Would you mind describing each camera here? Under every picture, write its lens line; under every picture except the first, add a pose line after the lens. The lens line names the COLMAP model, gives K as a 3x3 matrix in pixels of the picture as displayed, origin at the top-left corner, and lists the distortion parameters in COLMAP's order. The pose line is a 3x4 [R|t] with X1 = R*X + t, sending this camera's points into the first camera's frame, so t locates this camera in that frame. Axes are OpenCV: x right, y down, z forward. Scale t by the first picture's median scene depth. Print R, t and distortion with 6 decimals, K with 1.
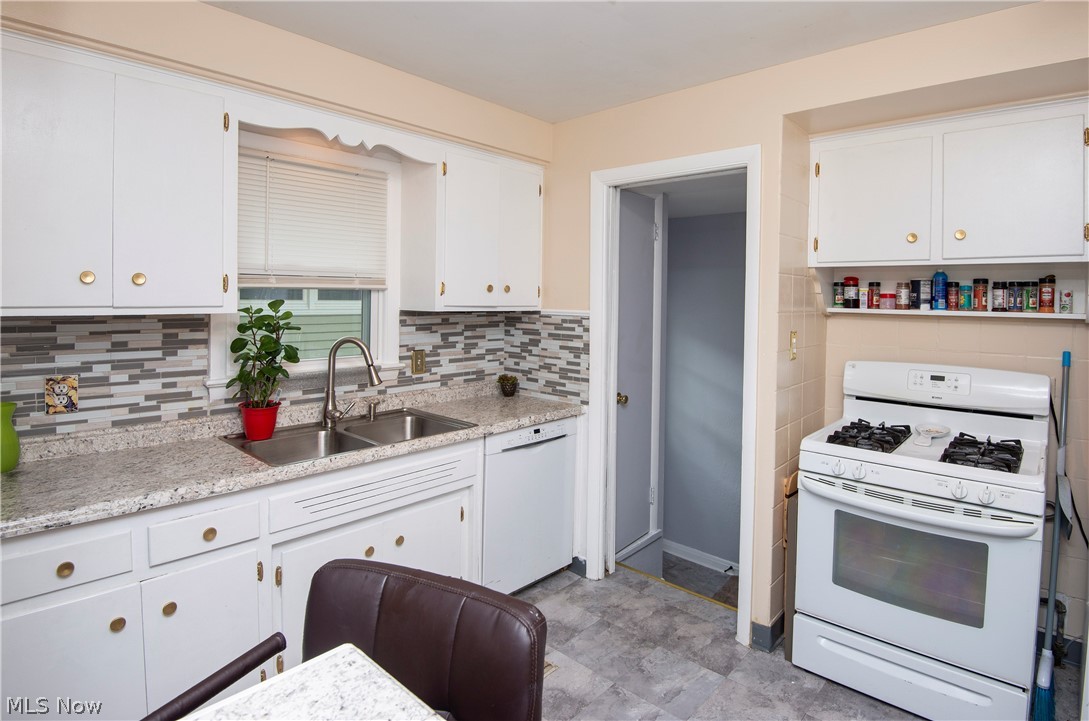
lens RADIAL K [[566.4, 0, 544.0], [0, 566.4, 300.8], [0, 0, 1]] dist [-0.041846, -0.002223]
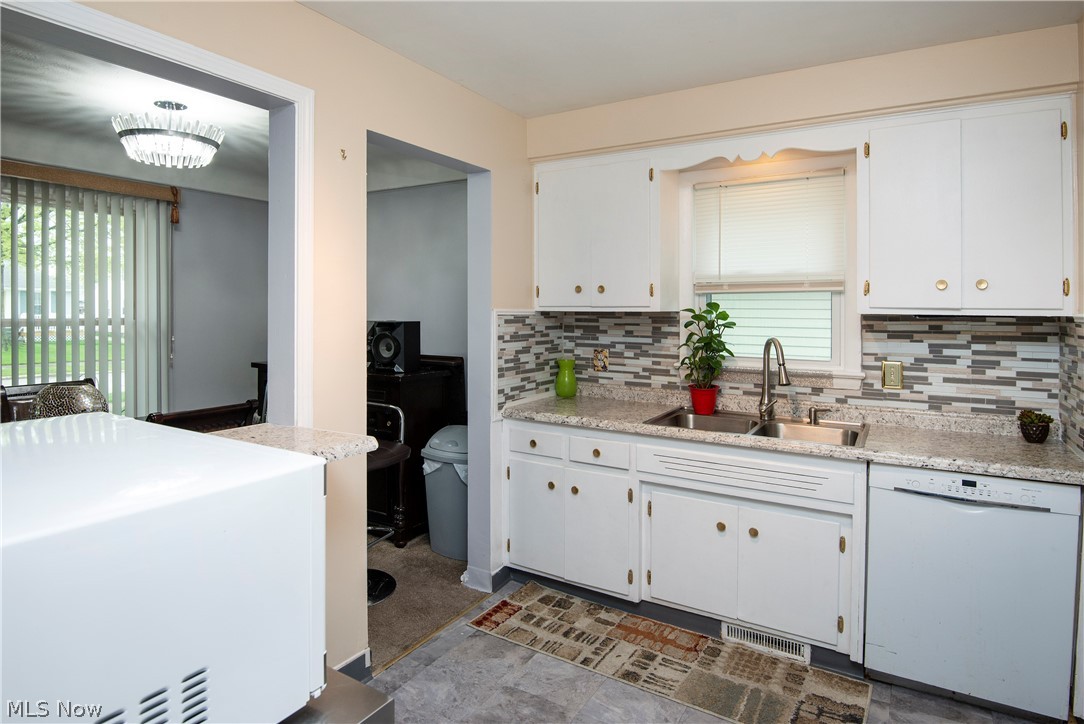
lens RADIAL K [[603.2, 0, 543.1], [0, 603.2, 312.1], [0, 0, 1]] dist [-0.000792, -0.000346]
pose [[0.190563, -0.003699, -0.981668, 0.692842], [-0.010284, 0.999931, -0.005764, 0.028327], [0.981621, 0.011193, 0.190512, 0.364056]]
